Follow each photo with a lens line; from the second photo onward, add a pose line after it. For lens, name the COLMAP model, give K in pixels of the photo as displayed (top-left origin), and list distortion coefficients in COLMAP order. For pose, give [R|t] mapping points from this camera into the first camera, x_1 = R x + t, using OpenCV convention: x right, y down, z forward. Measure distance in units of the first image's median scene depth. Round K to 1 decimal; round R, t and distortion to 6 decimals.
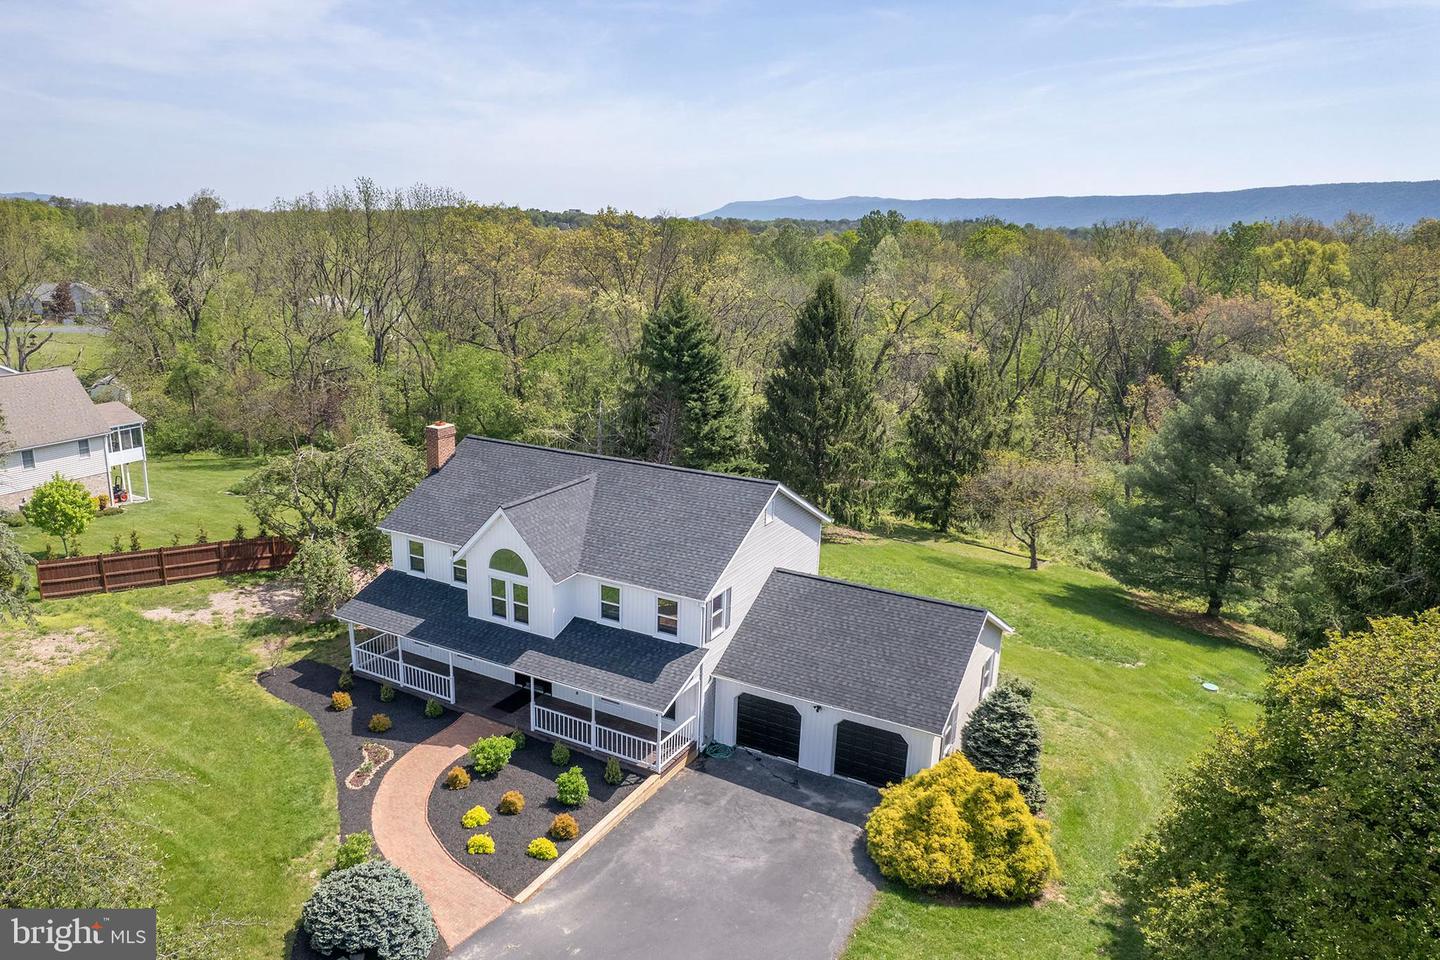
lens RADIAL K [[1024.5, 0, 643.6], [0, 1024.5, 490.0], [0, 0, 1]] dist [-0.070372, 0.059524]
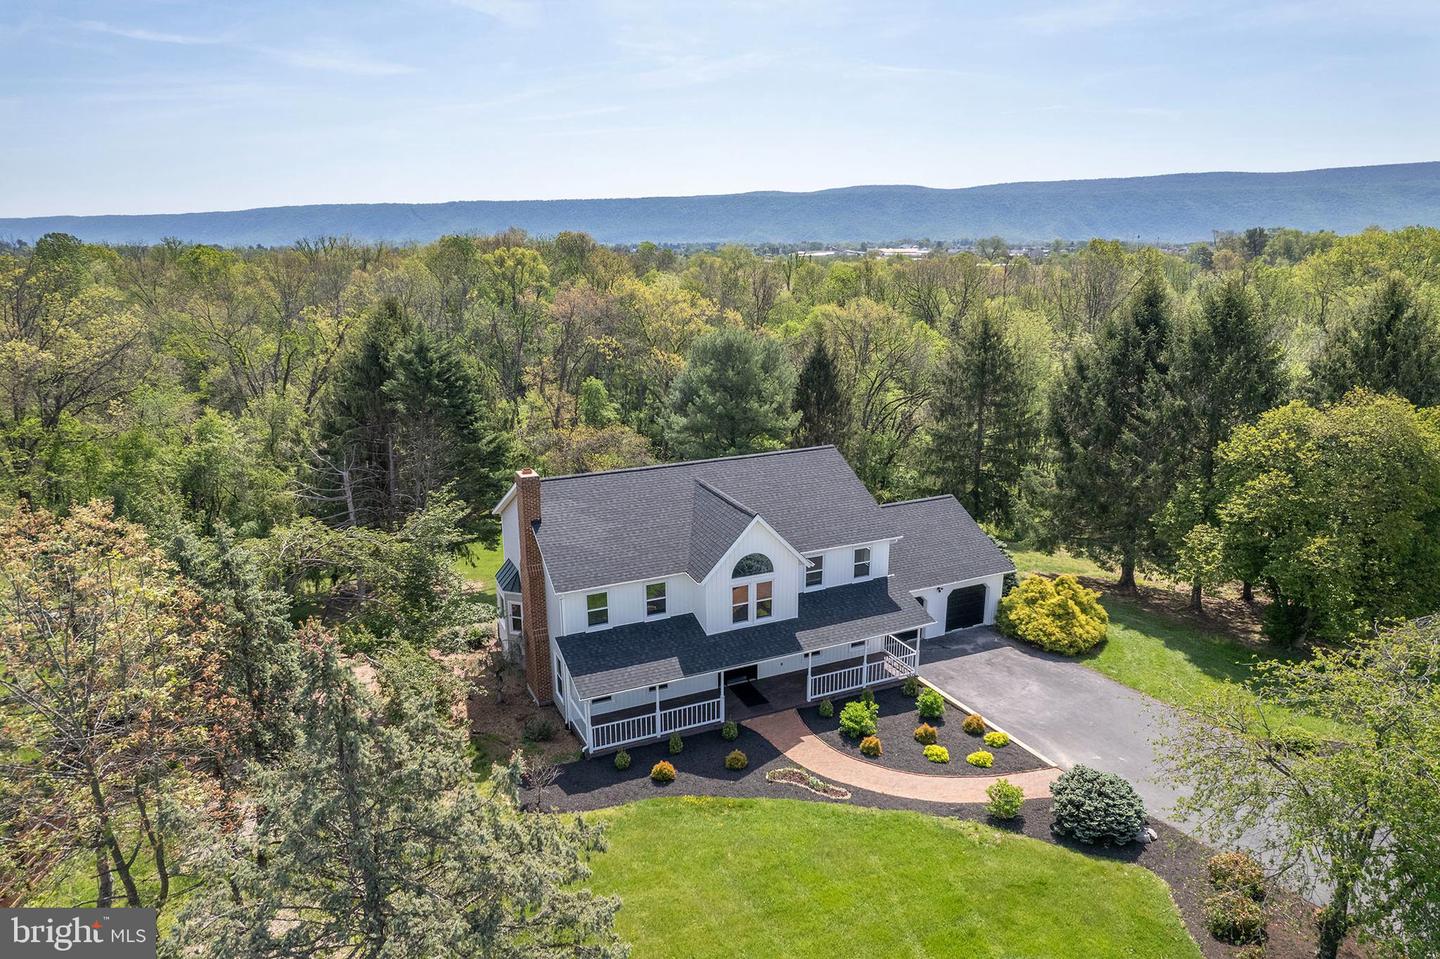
lens RADIAL K [[920.0, 0, 712.7], [0, 920.0, 467.7], [0, 0, 1]] dist [-0.059385, 0.049554]
pose [[0.556966, -0.217803, 0.801468, -0.908747], [0.227677, 0.968074, 0.104859, -0.139852], [-0.798719, 0.124073, 0.588773, 0.458198]]
